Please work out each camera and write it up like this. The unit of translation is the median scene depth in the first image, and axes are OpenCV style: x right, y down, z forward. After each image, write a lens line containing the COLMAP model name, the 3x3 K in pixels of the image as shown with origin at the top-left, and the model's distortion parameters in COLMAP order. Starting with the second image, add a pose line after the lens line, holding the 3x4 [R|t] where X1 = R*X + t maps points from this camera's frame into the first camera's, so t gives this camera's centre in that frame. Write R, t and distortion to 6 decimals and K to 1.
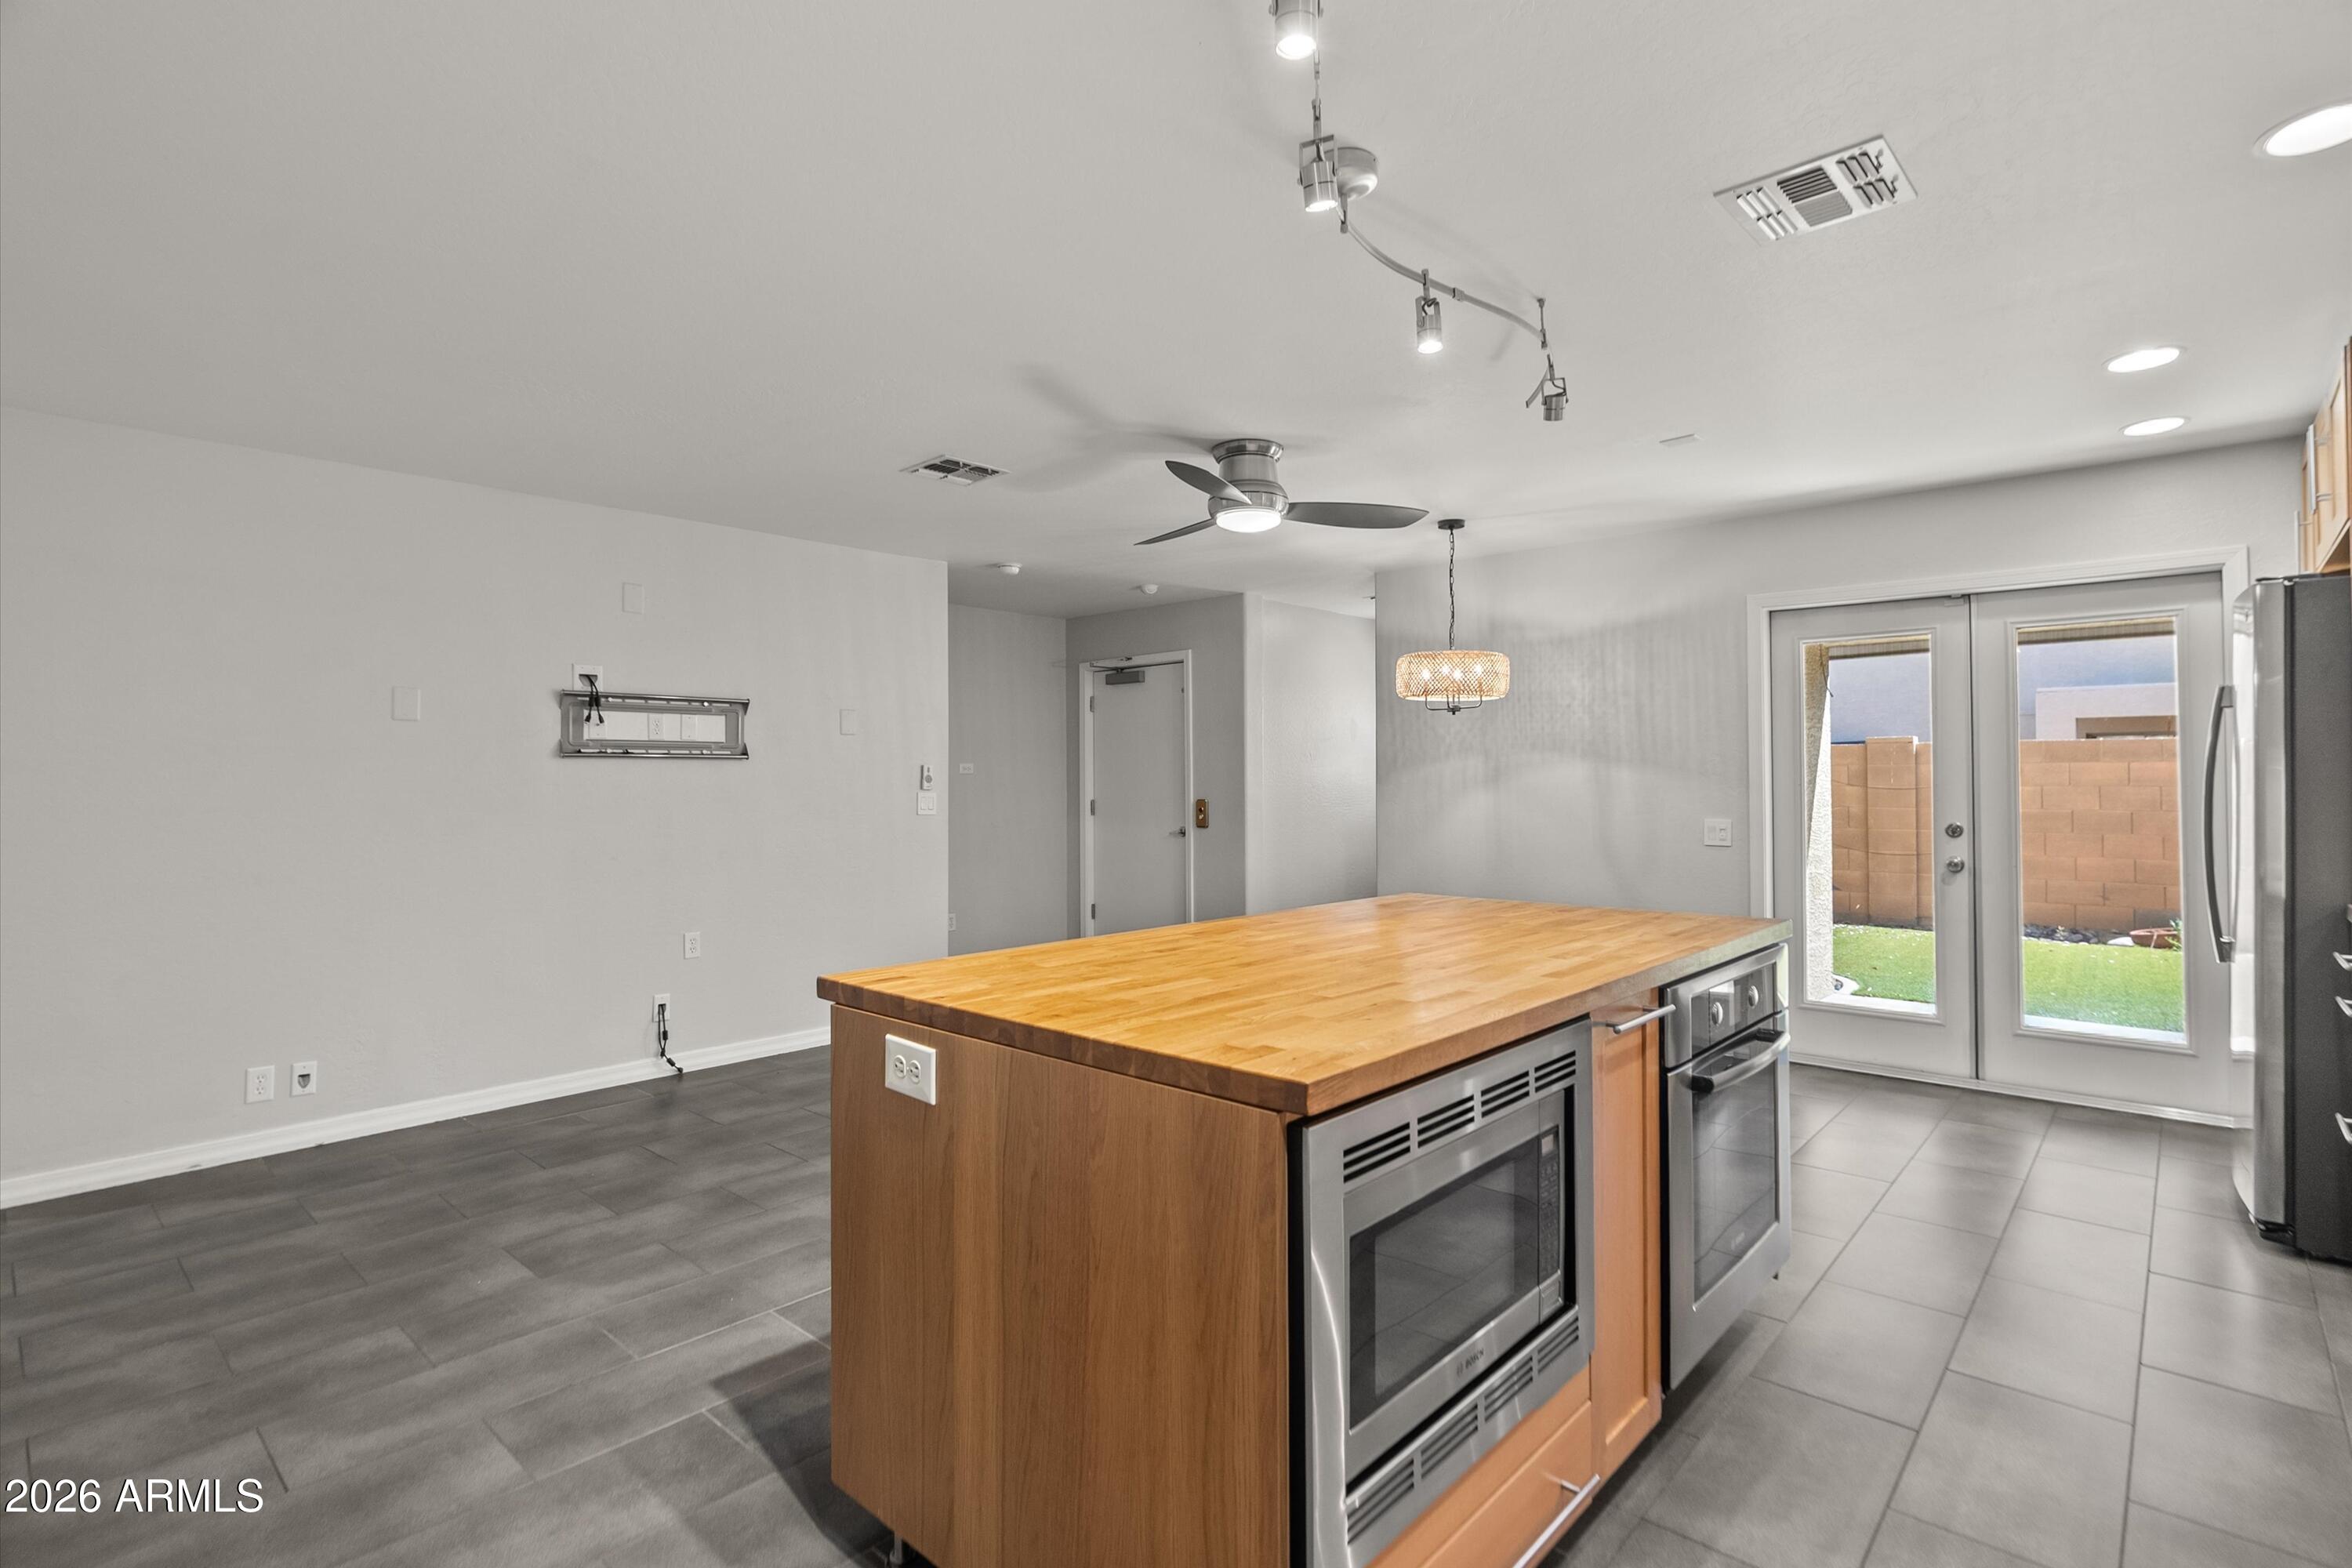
lens RADIAL K [[1091.9, 0, 1146.2], [0, 1091.9, 759.0], [0, 0, 1]] dist [0.000730, 0.000527]
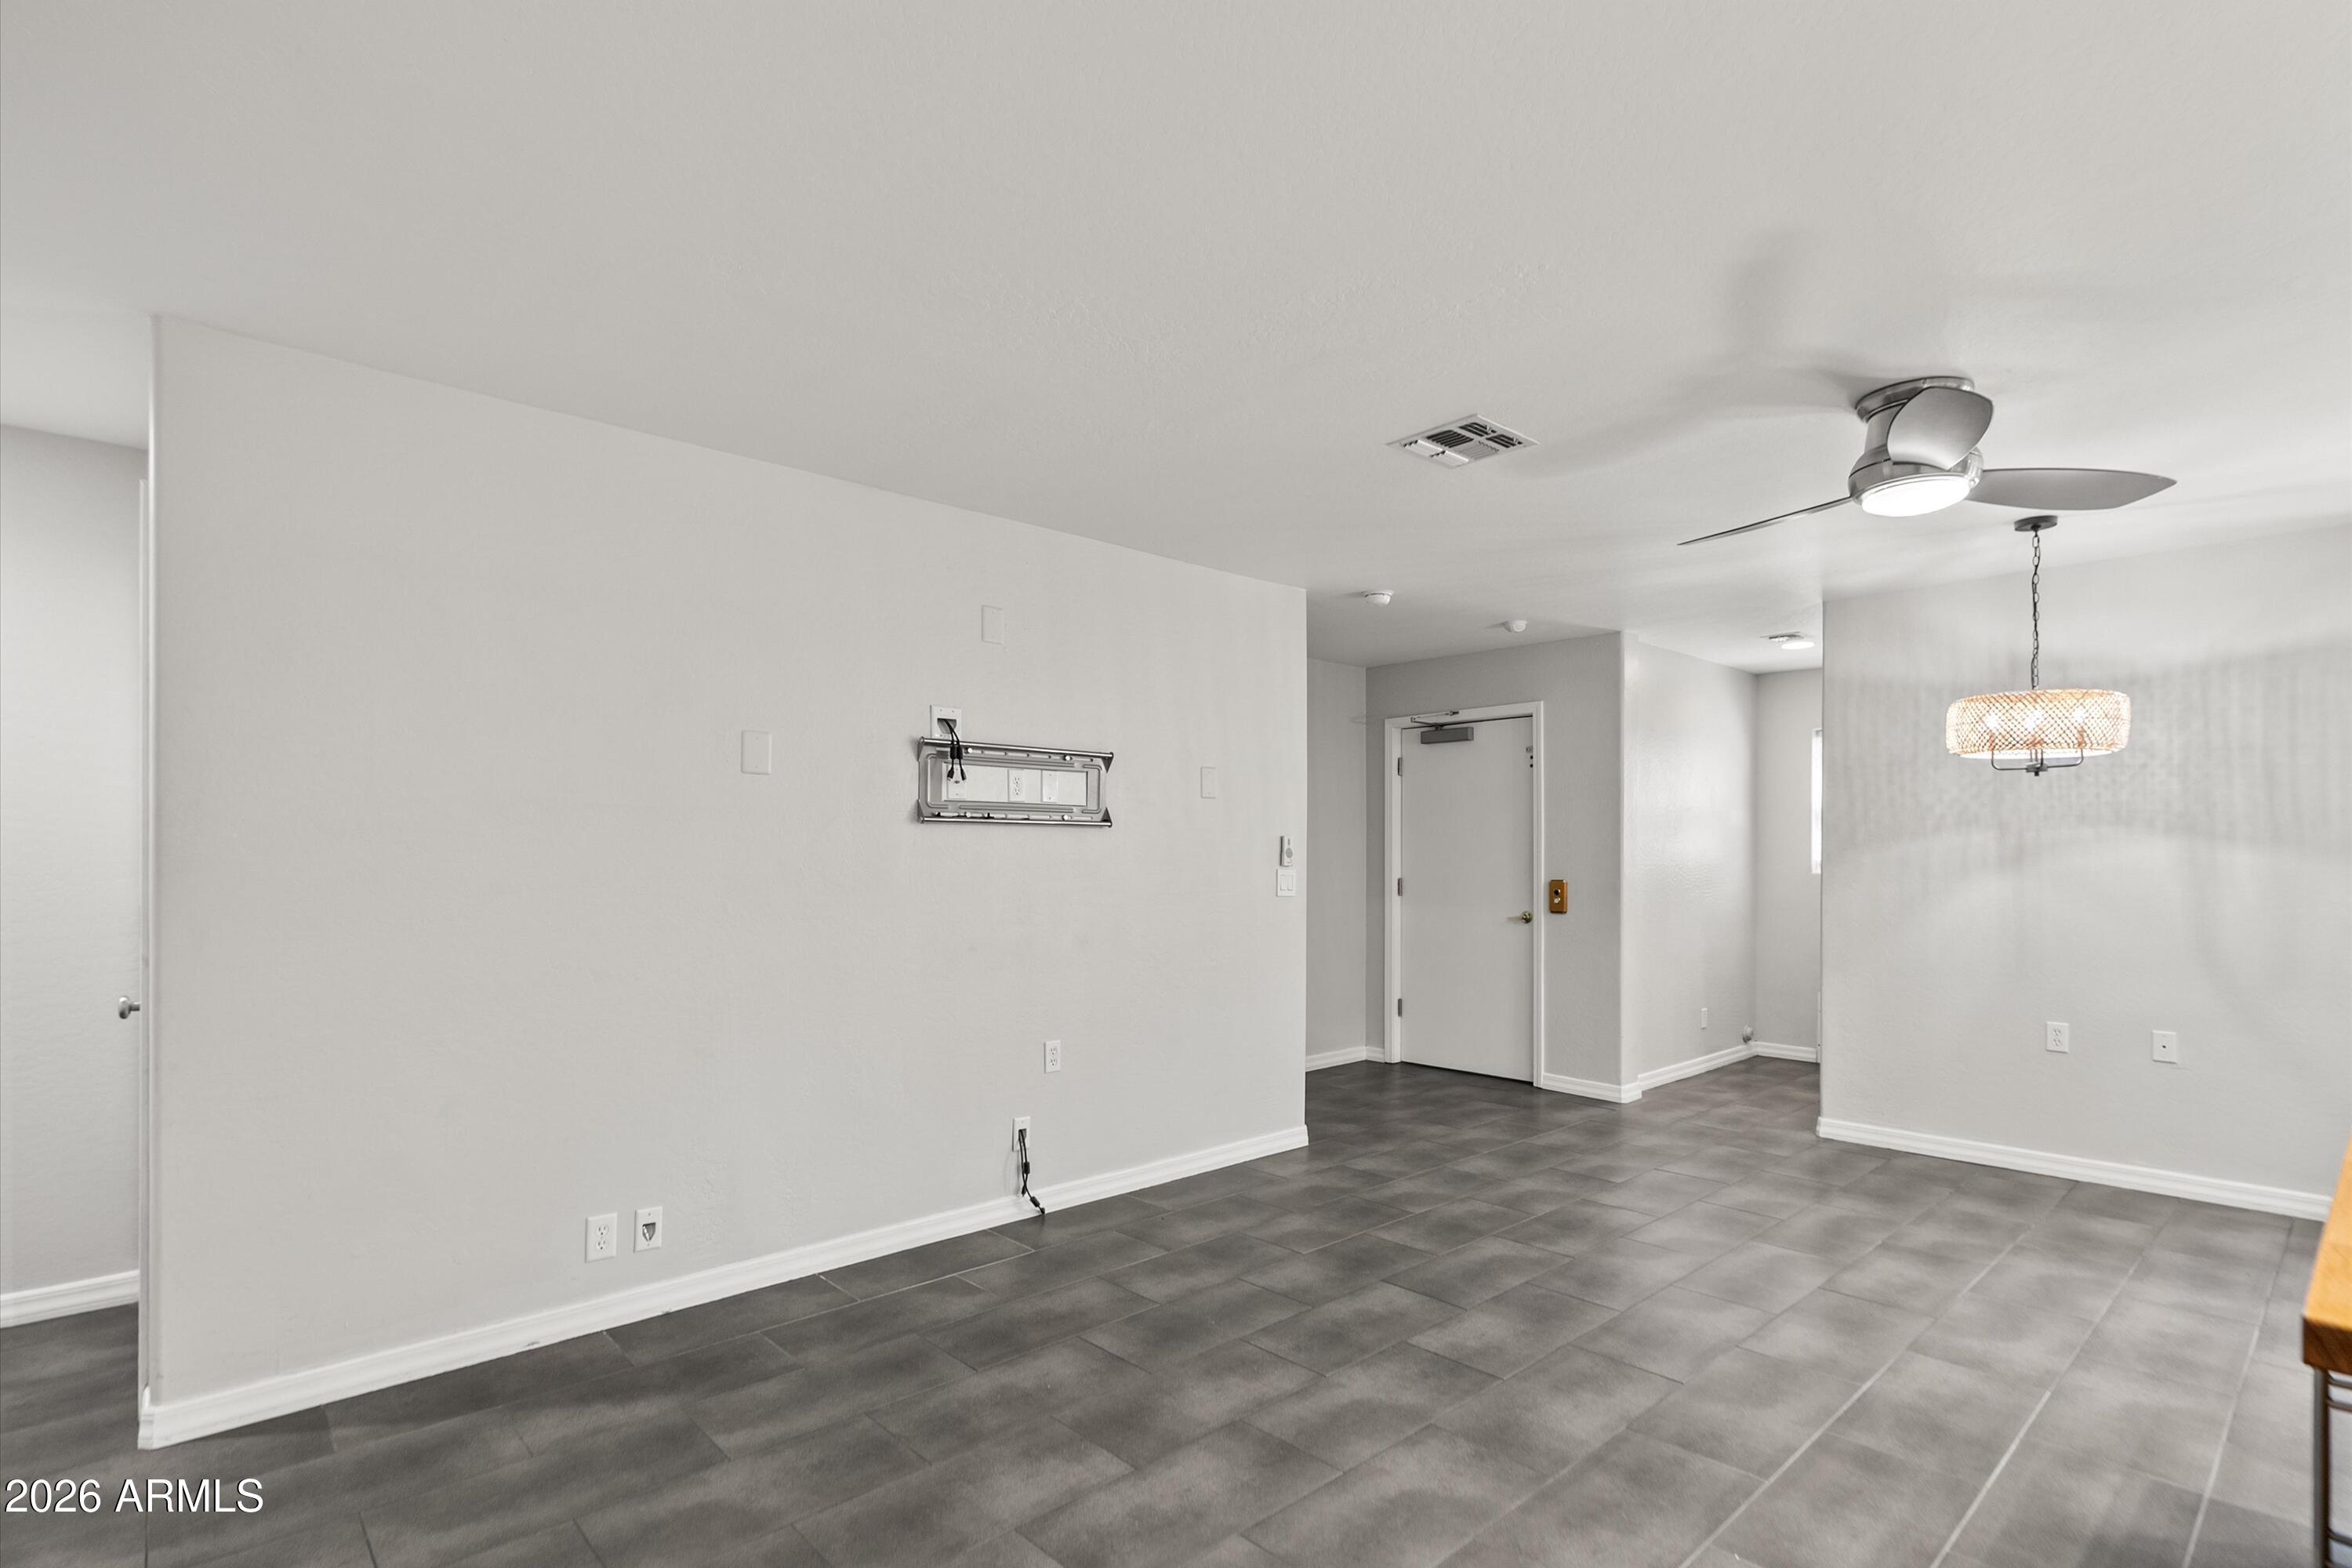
lens RADIAL K [[1107.1, 0, 1166.0], [0, 1107.1, 848.7], [0, 0, 1]] dist [-0.004448, 0.000389]
pose [[0.996667, 0.009548, -0.081018, -0.274888], [-0.008252, 0.999833, 0.016318, 0.002854], [0.081160, -0.015595, 0.996579, 0.197334]]
